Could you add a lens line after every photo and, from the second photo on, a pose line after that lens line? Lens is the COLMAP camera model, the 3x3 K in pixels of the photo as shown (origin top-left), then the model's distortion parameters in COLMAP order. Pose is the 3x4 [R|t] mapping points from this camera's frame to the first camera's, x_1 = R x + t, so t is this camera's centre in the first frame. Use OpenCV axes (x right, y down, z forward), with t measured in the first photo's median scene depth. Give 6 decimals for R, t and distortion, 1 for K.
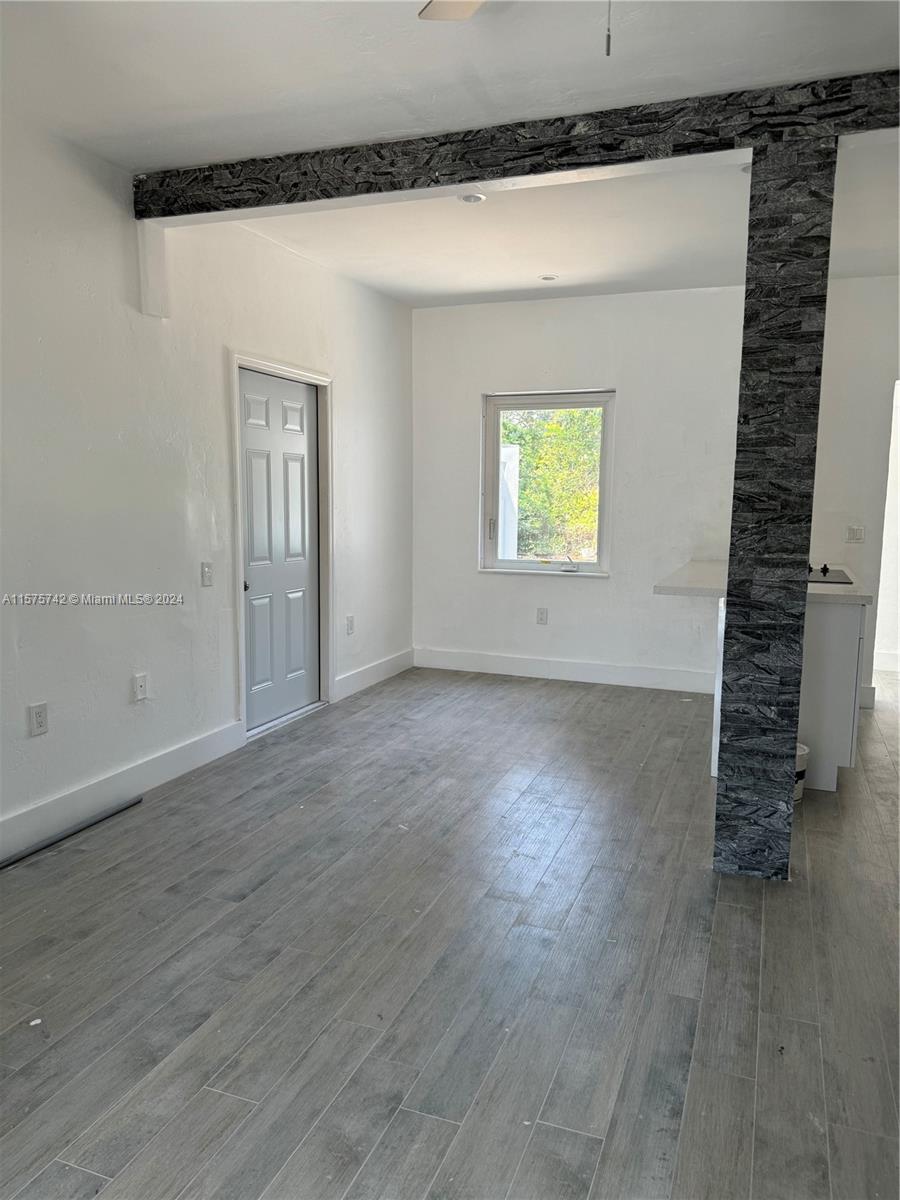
lens RADIAL K [[858.9, 0, 452.3], [0, 858.9, 606.4], [0, 0, 1]] dist [0.031503, -0.044730]
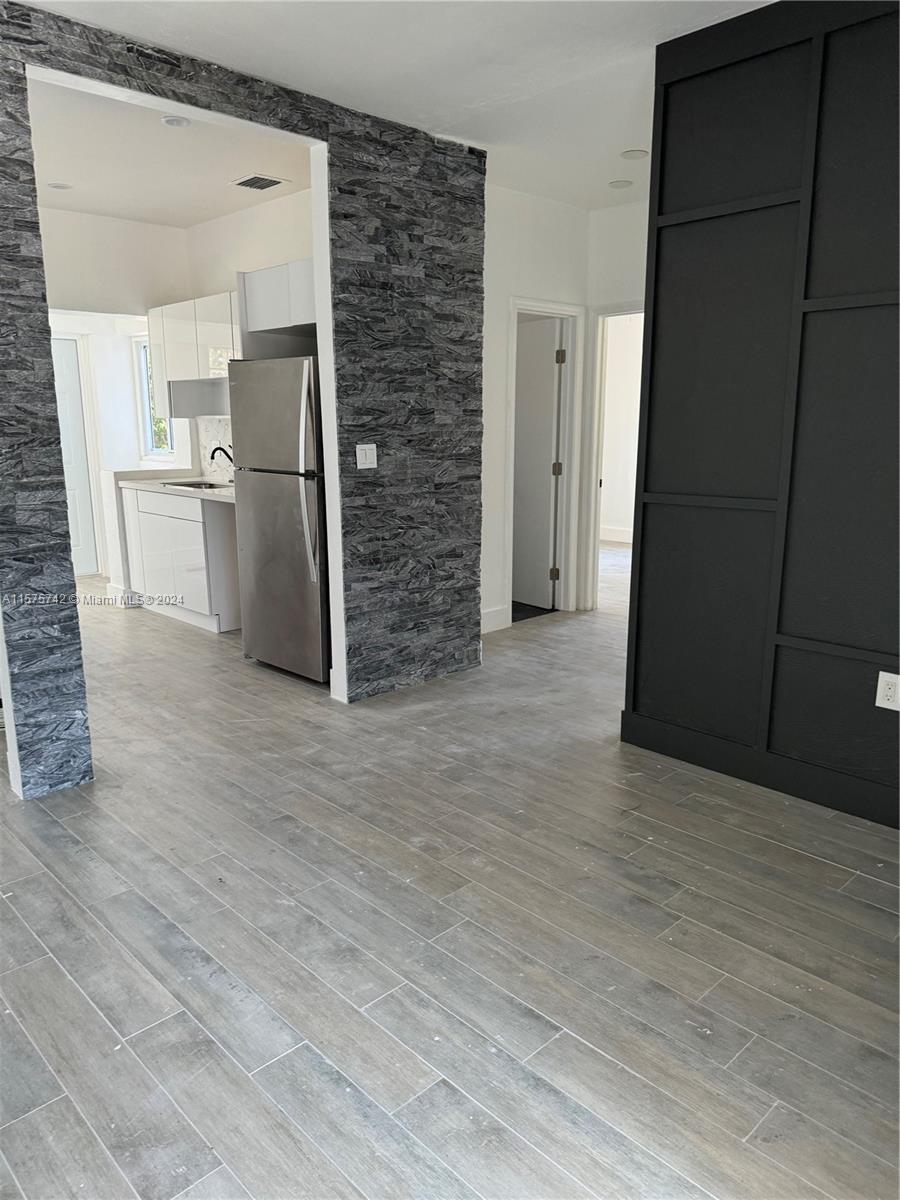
lens RADIAL K [[858.9, 0, 452.3], [0, 858.9, 606.4], [0, 0, 1]] dist [0.031503, -0.044730]
pose [[0.420164, -0.207589, 0.883385, -0.342312], [0.128185, 0.977299, 0.168689, -0.020135], [-0.898349, 0.042359, 0.437236, 0.112864]]
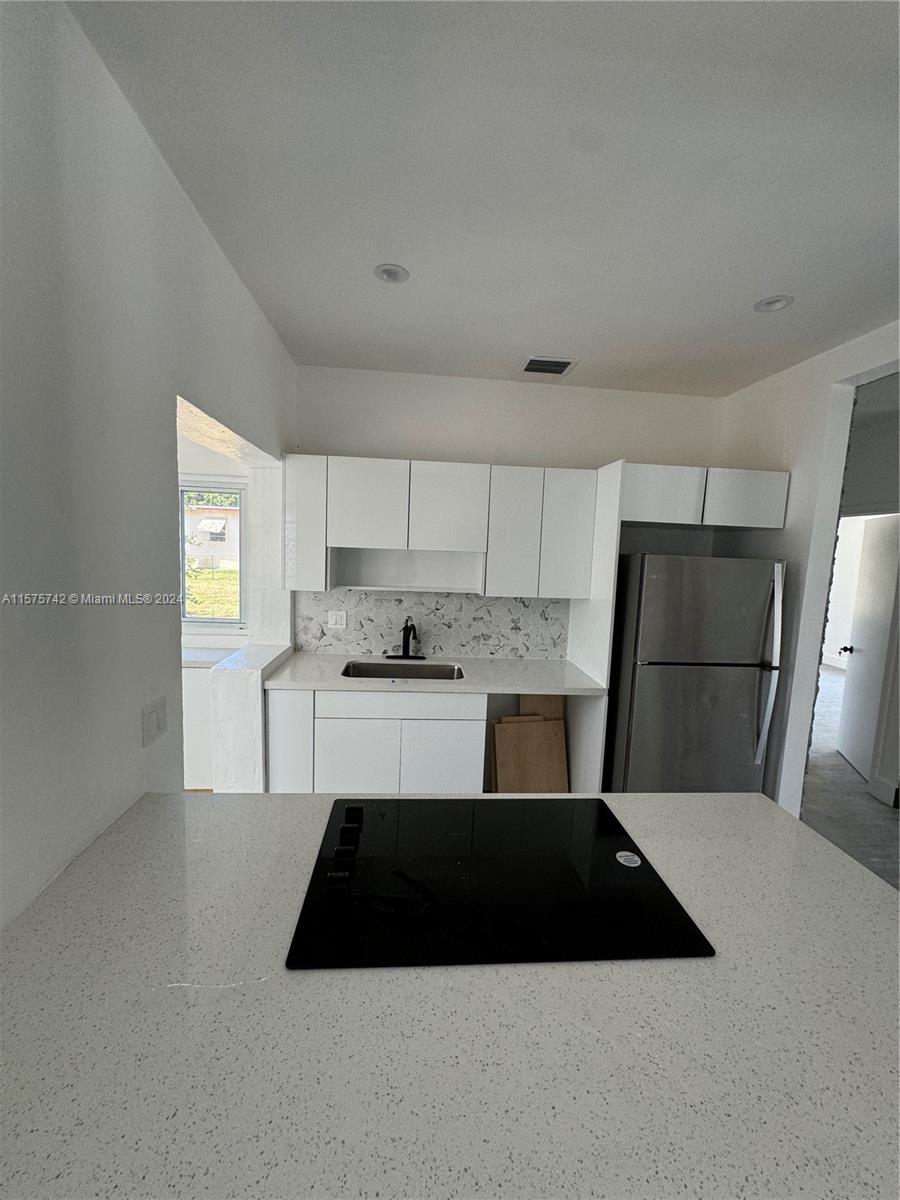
lens RADIAL K [[480.6, 0, 450.0], [0, 480.6, 600.0], [0, 0, 1]] dist [-0.002084, -0.000082]
pose [[-0.430491, -0.129682, 0.893230, 0.328047], [0.077709, 0.980625, 0.179822, -0.314392], [-0.899244, 0.146824, -0.412072, 1.685482]]
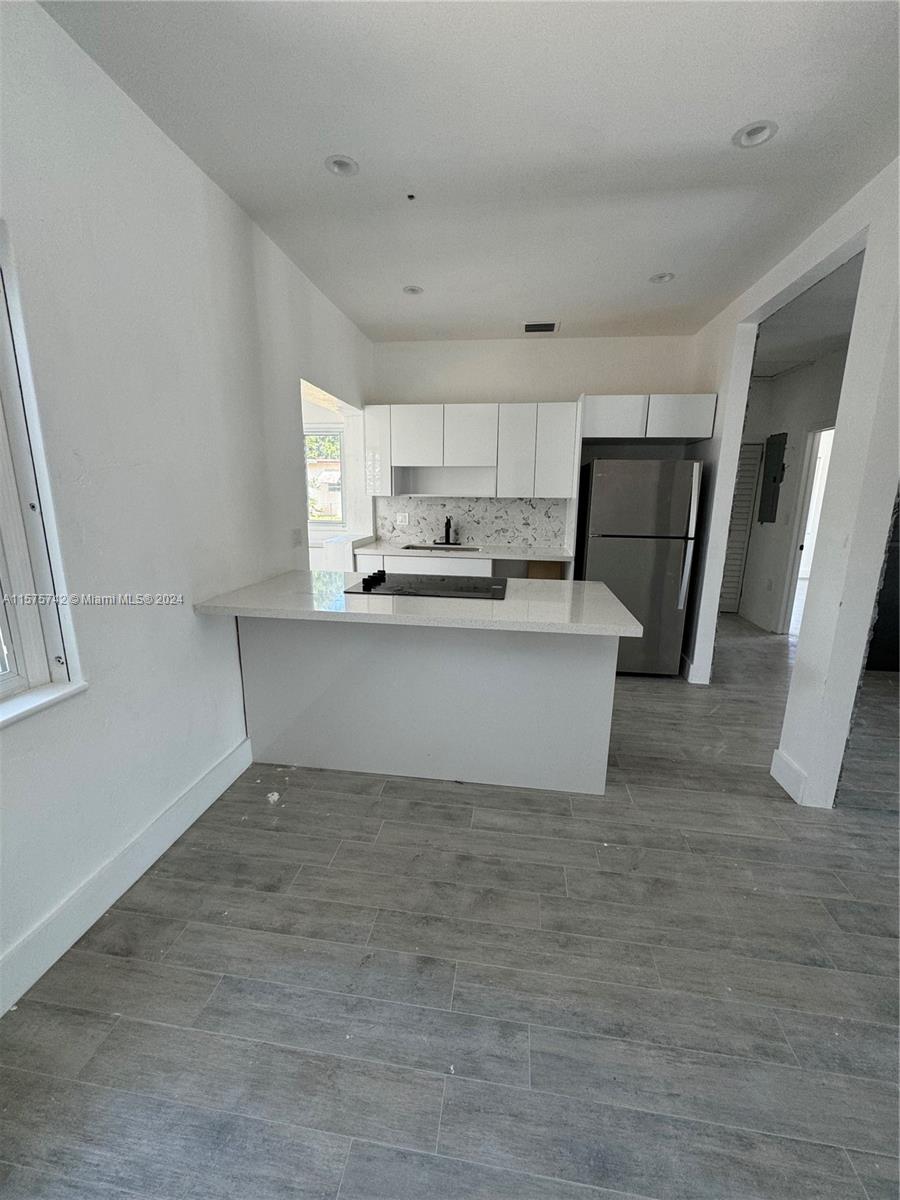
lens RADIAL K [[480.6, 0, 450.0], [0, 480.6, 600.0], [0, 0, 1]] dist [-0.002084, -0.000082]
pose [[-0.221956, -0.225401, 0.948646, -0.172413], [0.117498, 0.959641, 0.255504, -0.235296], [-0.967951, 0.168174, -0.186514, 1.668382]]
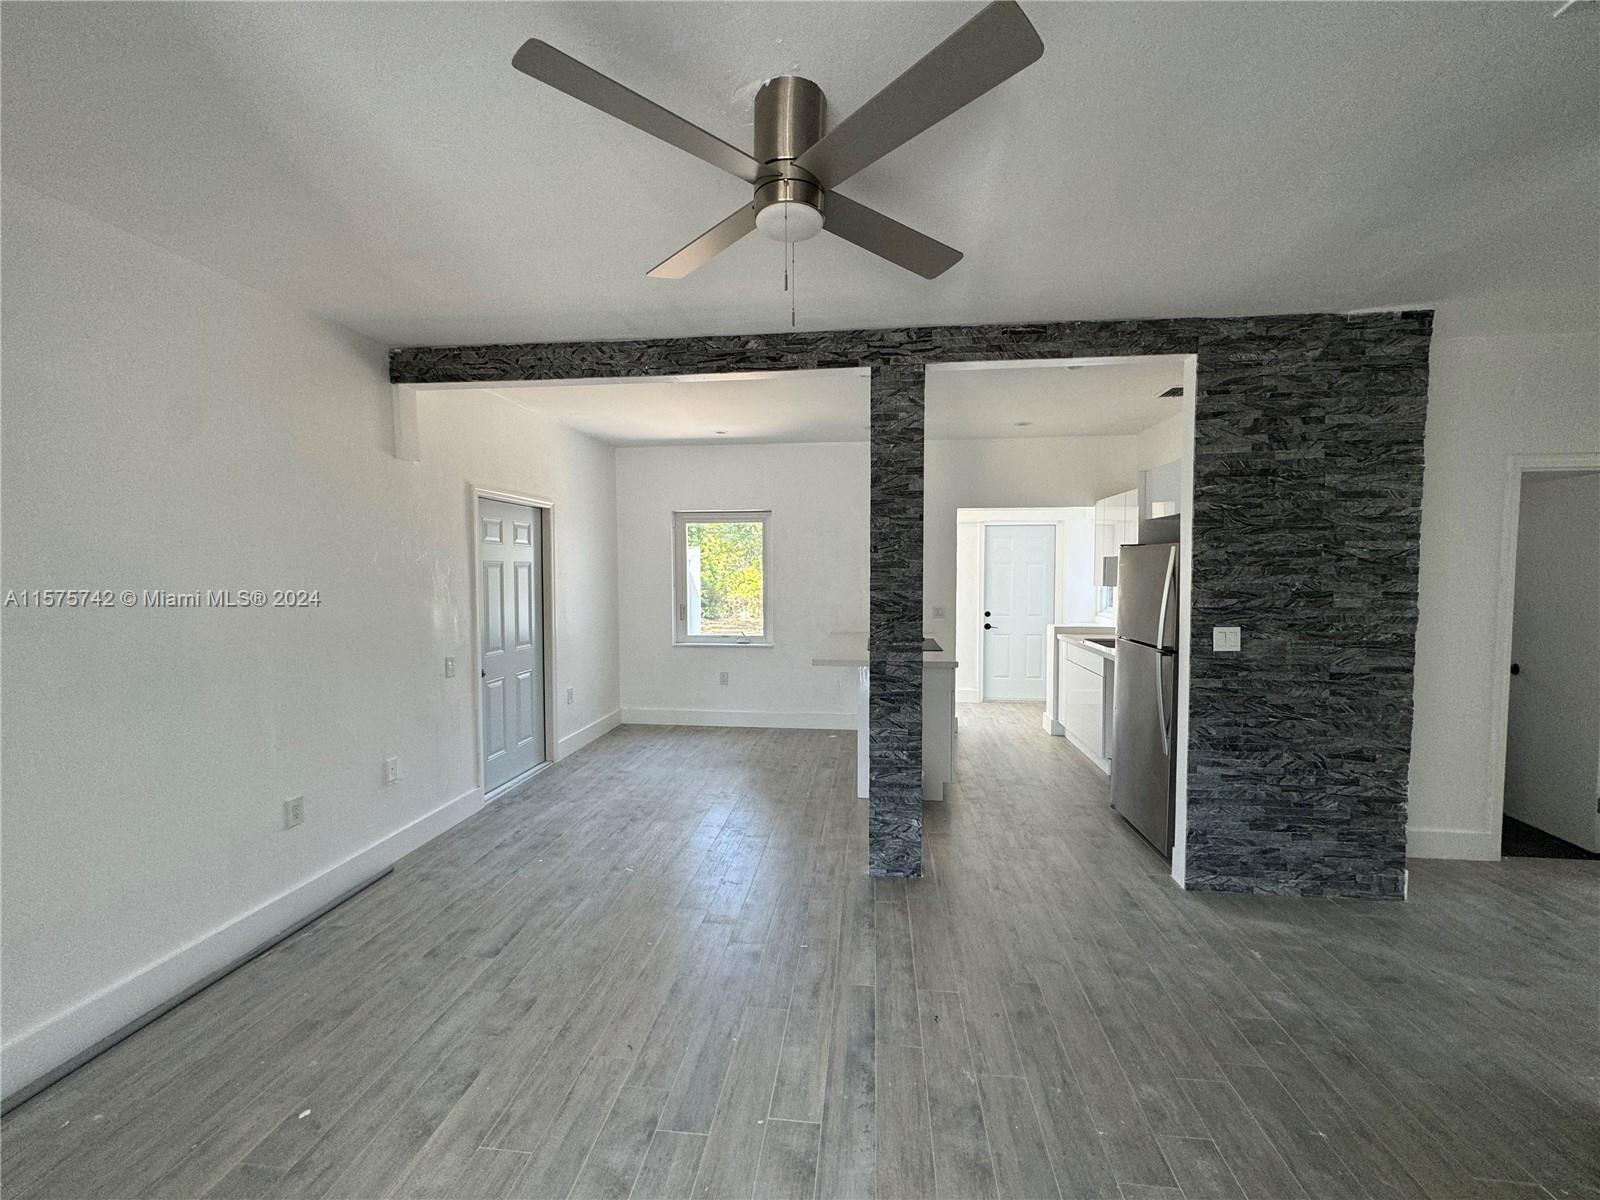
lens RADIAL K [[649.3, 0, 797.2], [0, 649.3, 596.4], [0, 0, 1]] dist [-0.001463, 0.000742]
pose [[0.970090, -0.024808, 0.241475, -0.045669], [0.045832, 0.995591, -0.081841, -0.055586], [-0.238380, 0.090461, 0.966950, -0.000521]]
